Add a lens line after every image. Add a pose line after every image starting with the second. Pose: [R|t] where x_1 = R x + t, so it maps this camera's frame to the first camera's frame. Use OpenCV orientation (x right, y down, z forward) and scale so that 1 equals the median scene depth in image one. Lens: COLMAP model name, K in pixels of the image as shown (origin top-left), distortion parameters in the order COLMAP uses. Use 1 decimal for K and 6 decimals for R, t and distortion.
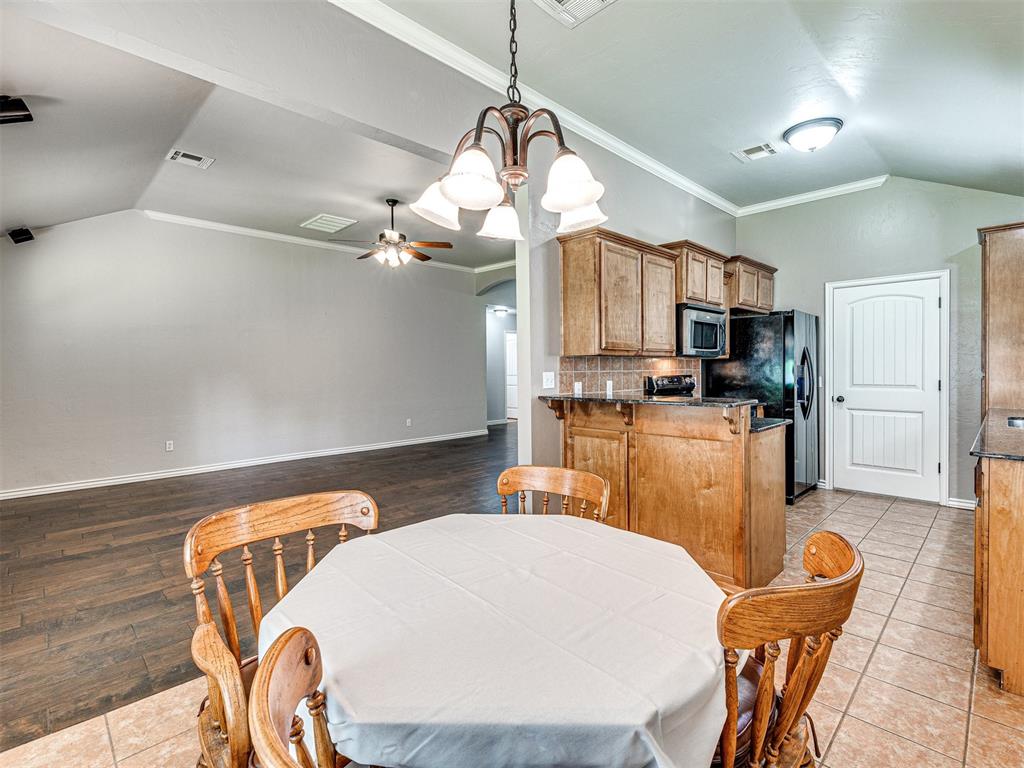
lens RADIAL K [[497.4, 0, 512.9], [0, 497.4, 377.5], [0, 0, 1]] dist [0.000254, -0.000416]
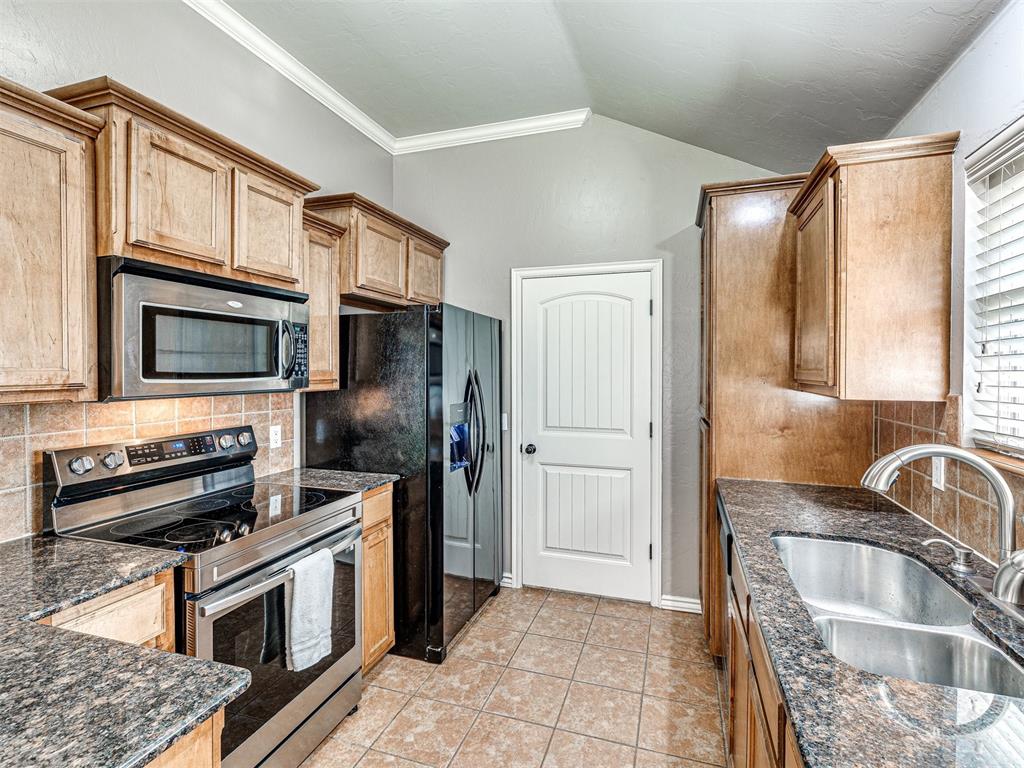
lens RADIAL K [[497.2, 0, 519.5], [0, 497.2, 377.4], [0, 0, 1]] dist [-0.002658, 0.000169]
pose [[0.892392, 0.002411, 0.451254, 0.442009], [0.000117, 0.999984, -0.005575, -0.058264], [-0.451261, 0.005028, 0.892378, 0.536515]]
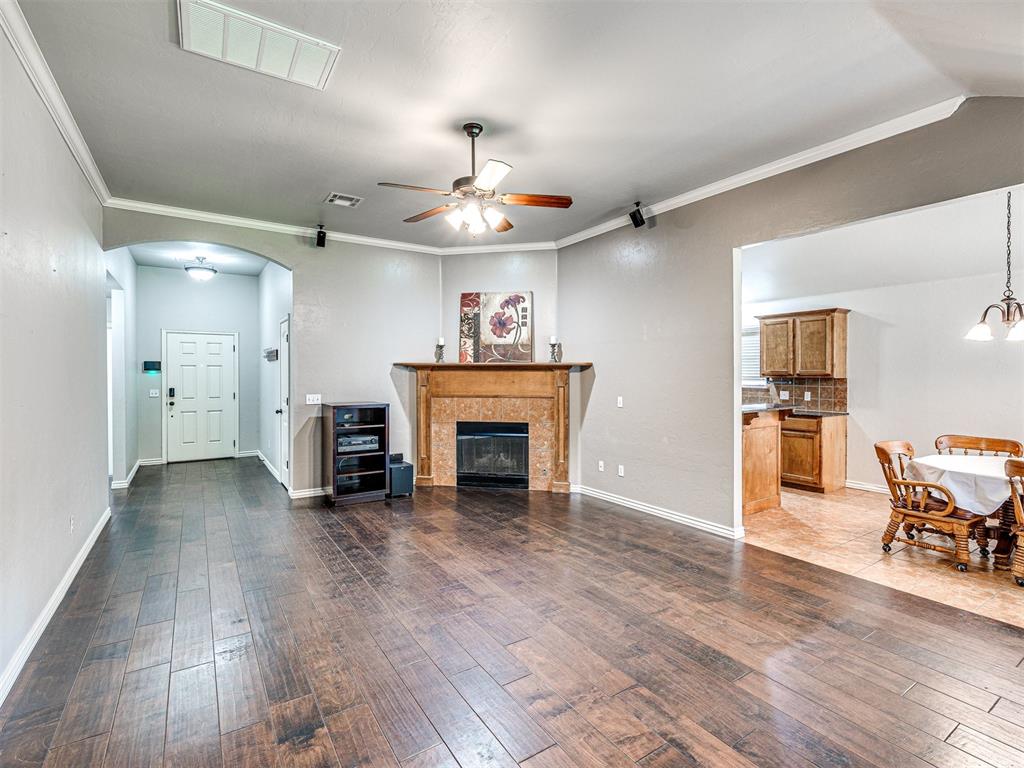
lens RADIAL K [[486.0, 0, 526.4], [0, 486.0, 378.4], [0, 0, 1]] dist [-0.005440, 0.000291]
pose [[0.186010, -0.004257, 0.982539, -1.065406], [0.018075, 0.999836, 0.000910, -0.049962], [-0.982382, 0.017590, 0.186057, 1.060725]]
